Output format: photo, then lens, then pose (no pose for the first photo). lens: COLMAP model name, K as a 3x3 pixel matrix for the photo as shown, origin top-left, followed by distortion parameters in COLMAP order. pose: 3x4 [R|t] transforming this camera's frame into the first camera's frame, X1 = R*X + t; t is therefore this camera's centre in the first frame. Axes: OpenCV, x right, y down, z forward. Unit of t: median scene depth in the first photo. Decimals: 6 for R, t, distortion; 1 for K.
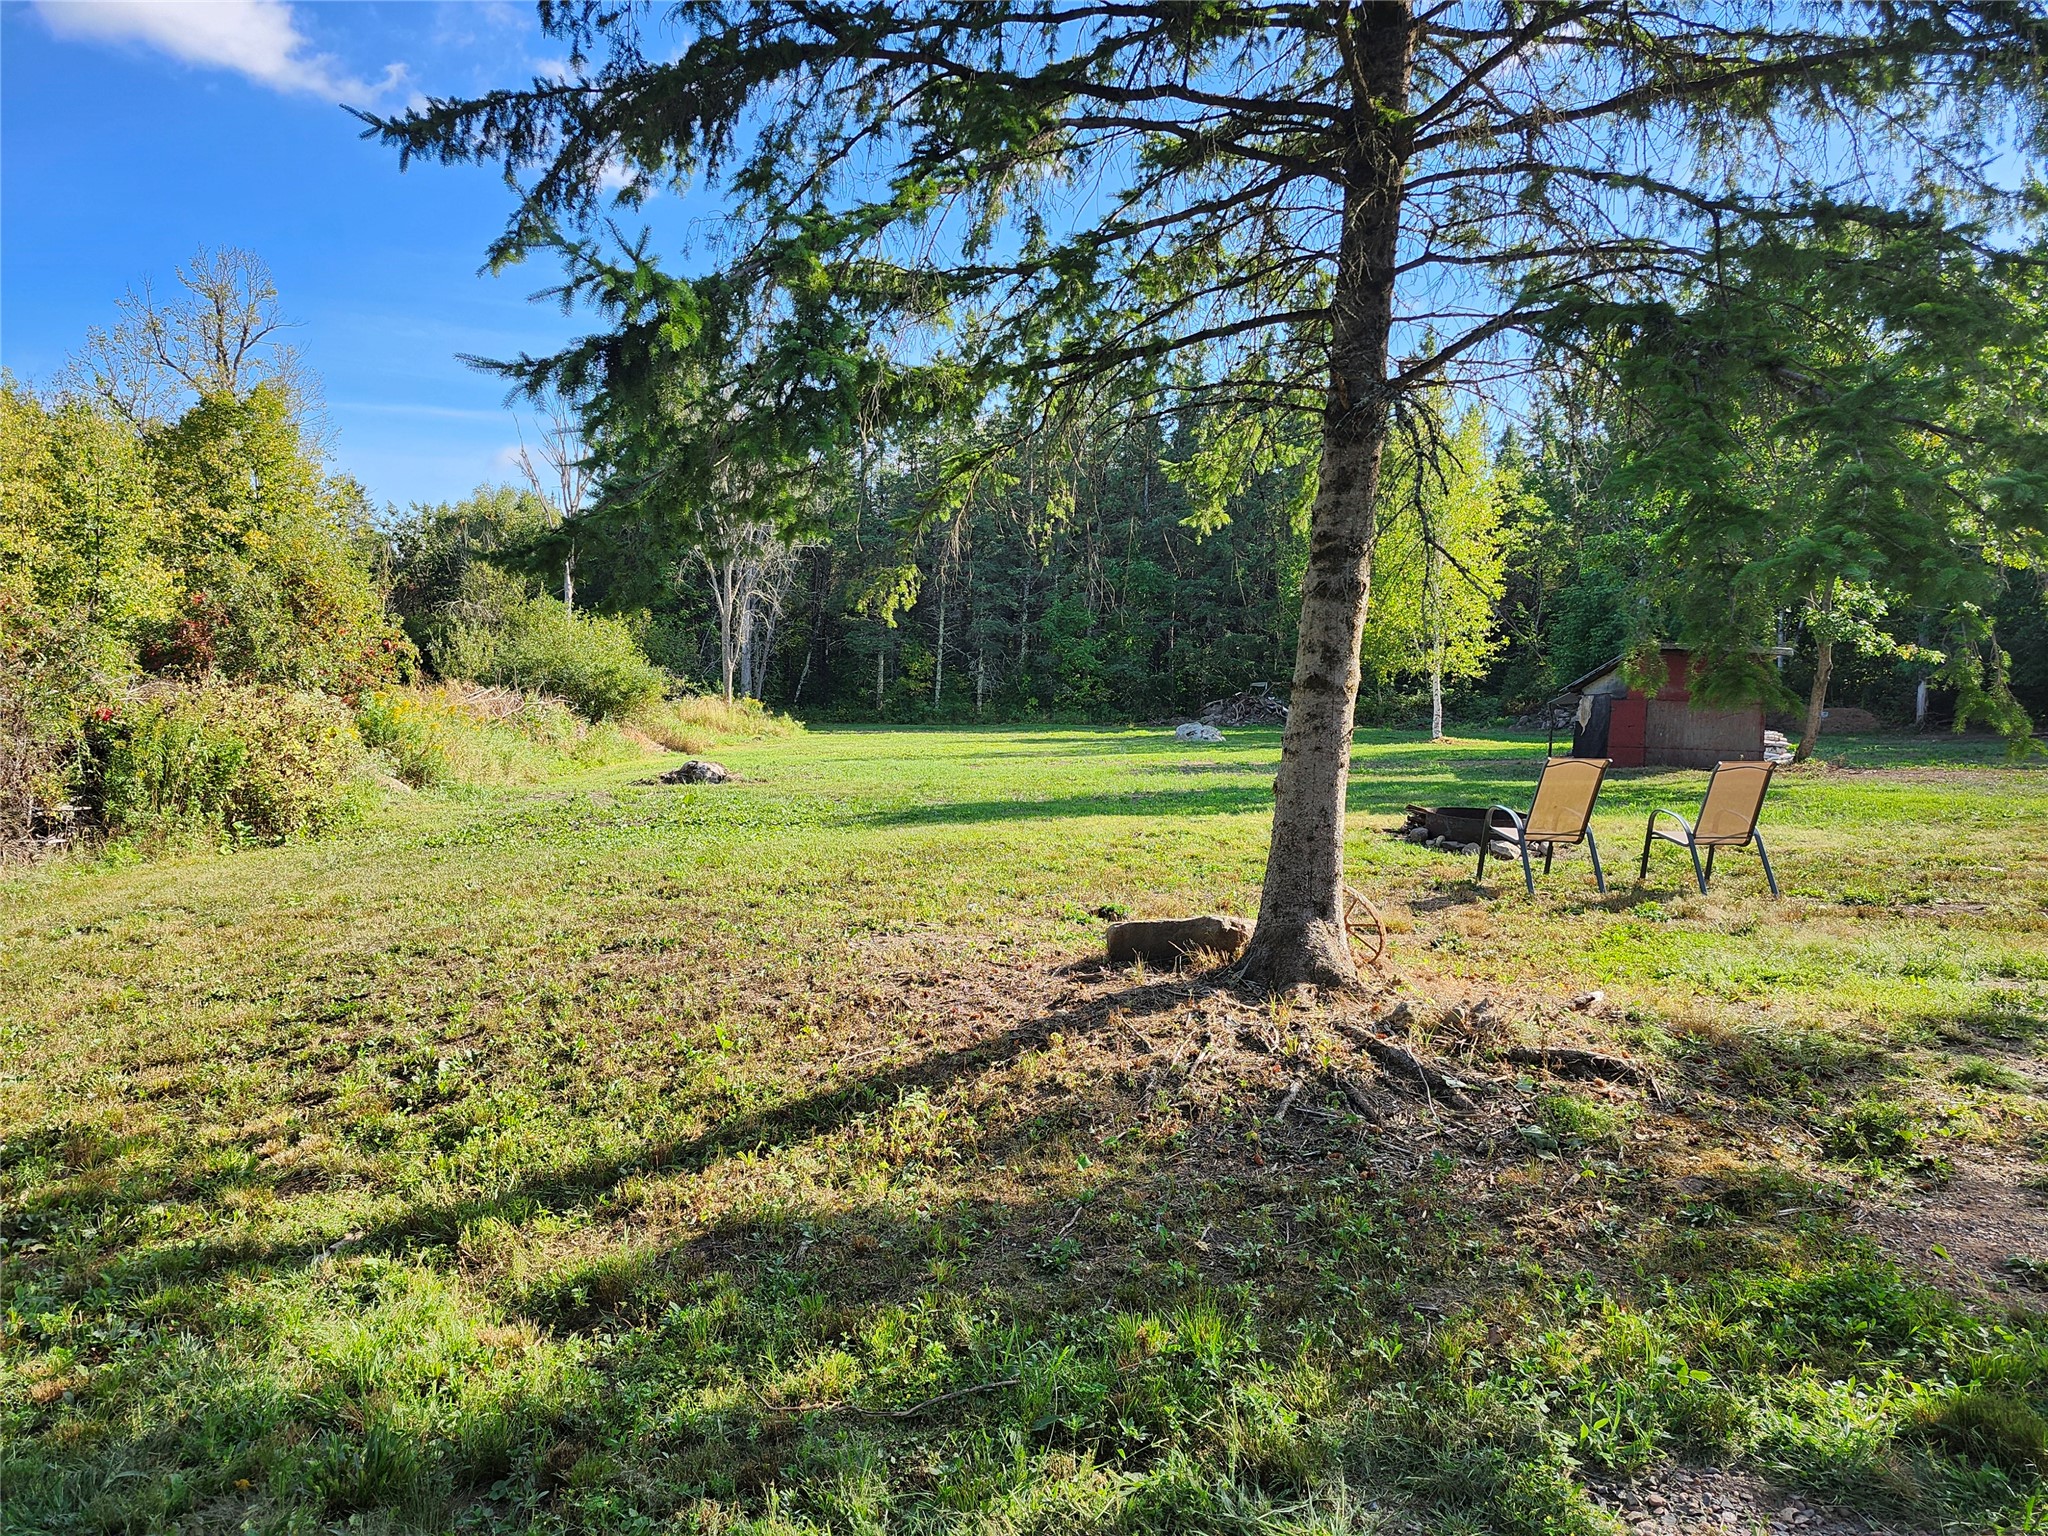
lens RADIAL K [[1354.5, 0, 1024.0], [0, 1354.5, 768.0], [0, 0, 1]] dist [0.023360, -0.003025]
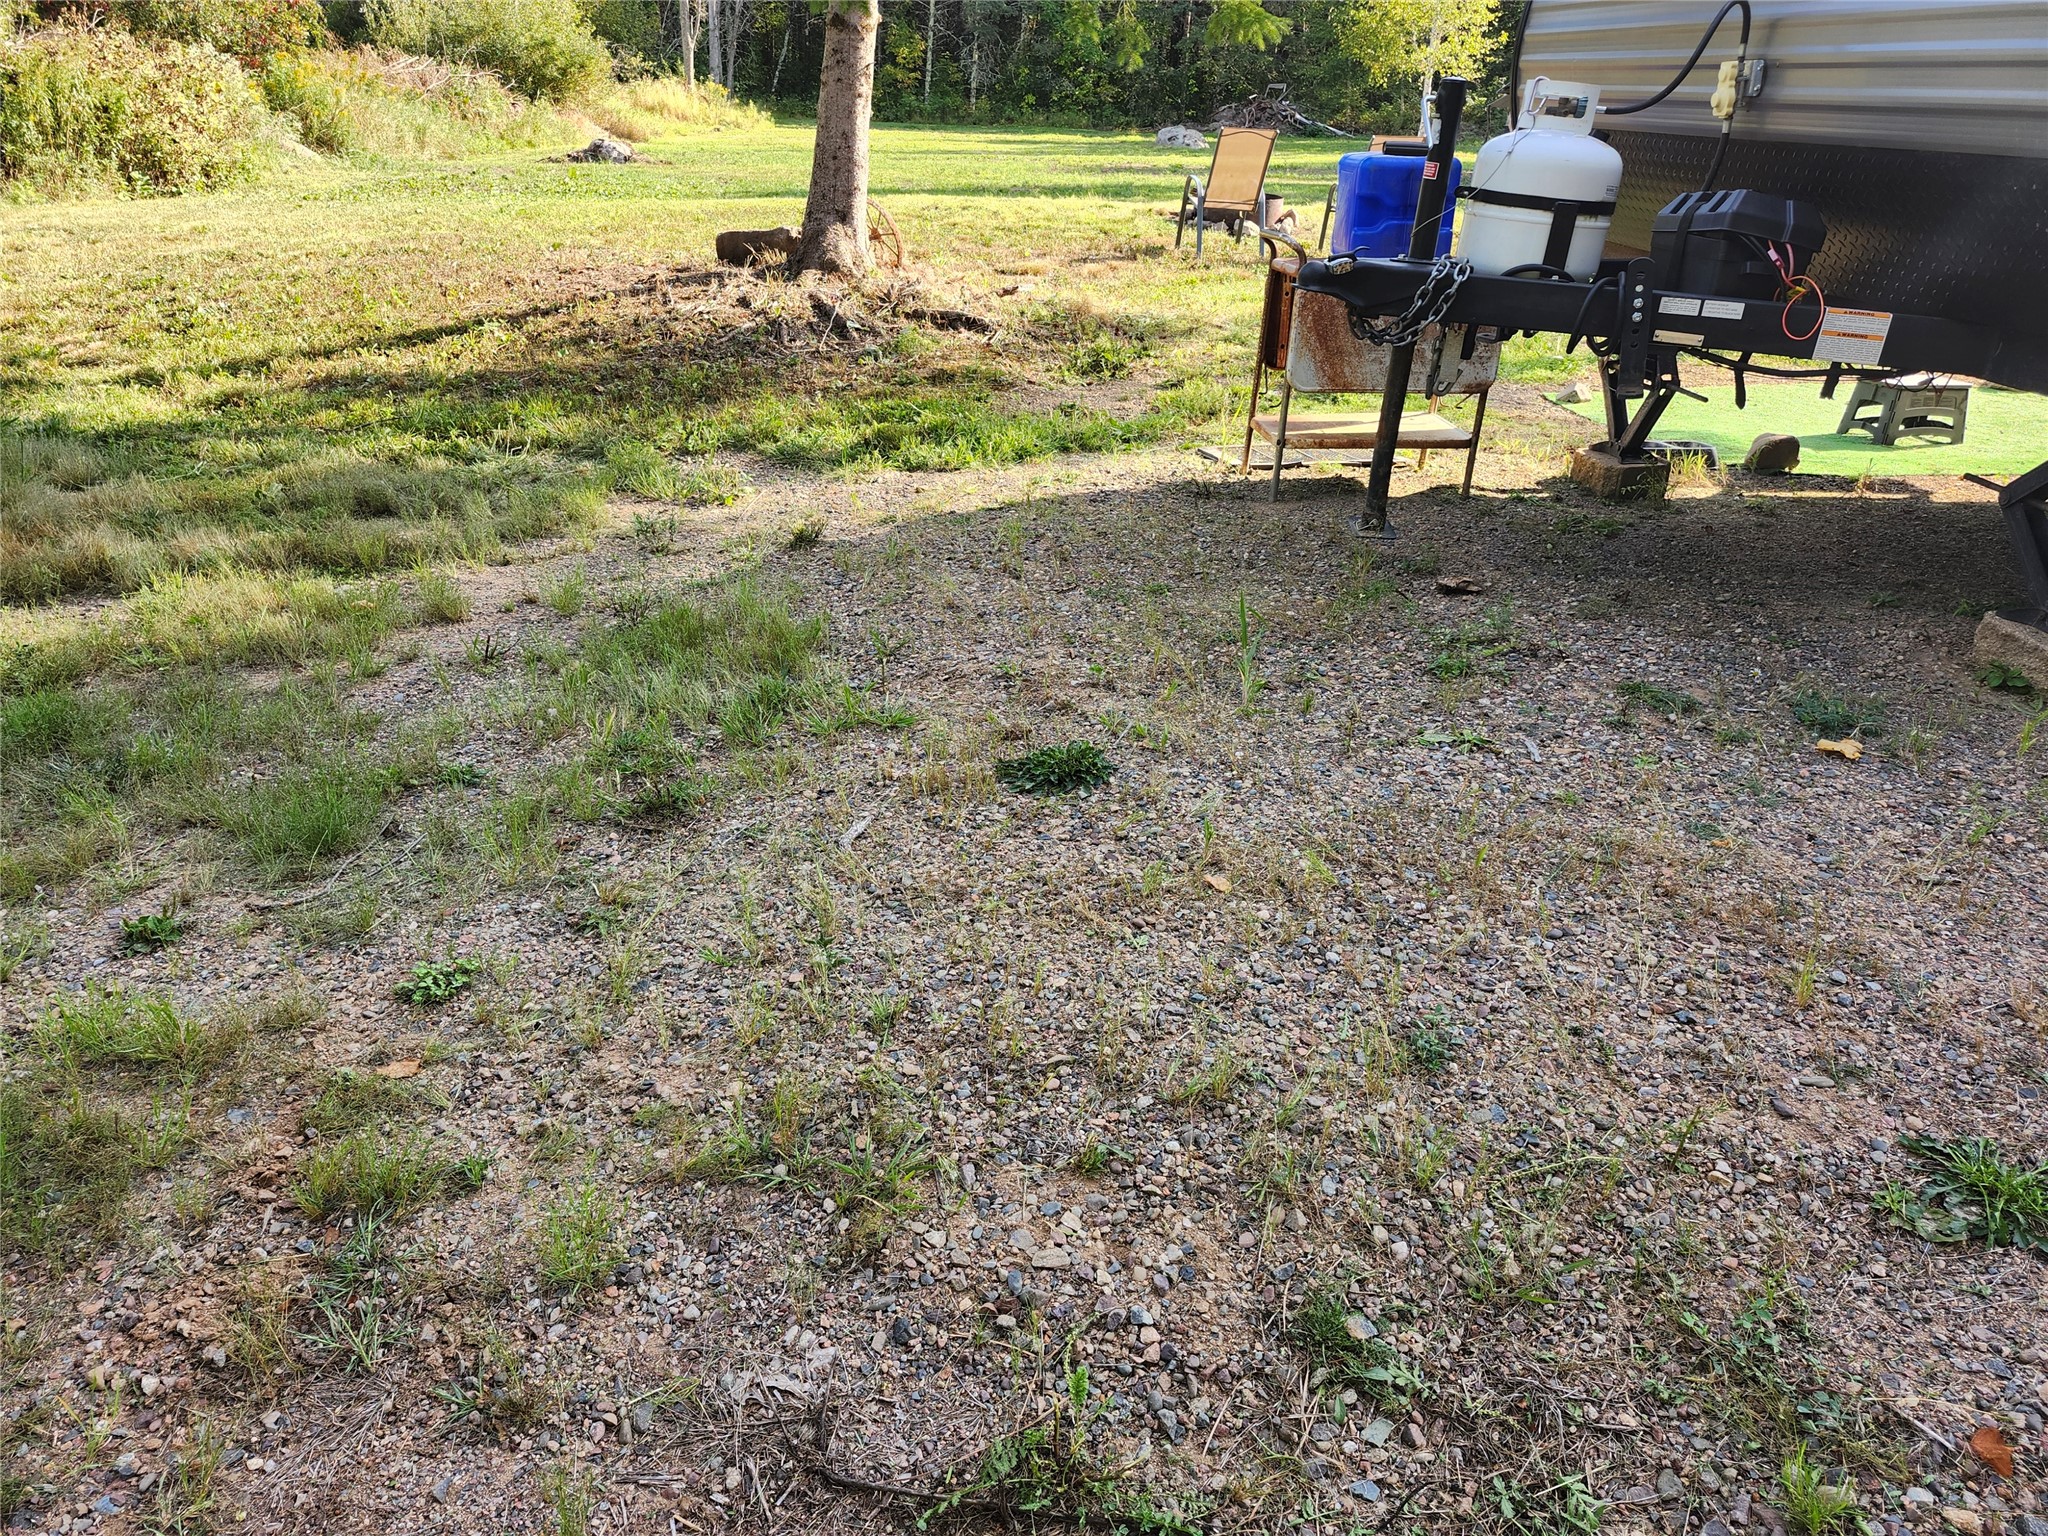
lens RADIAL K [[1358.1, 0, 1024.0], [0, 1358.1, 768.0], [0, 0, 1]] dist [-0.000973, 0.002614]
pose [[0.999013, 0.040881, -0.017369, 0.122819], [-0.030765, 0.918903, 0.393283, 0.020261], [0.032038, -0.392360, 0.919254, -0.115604]]
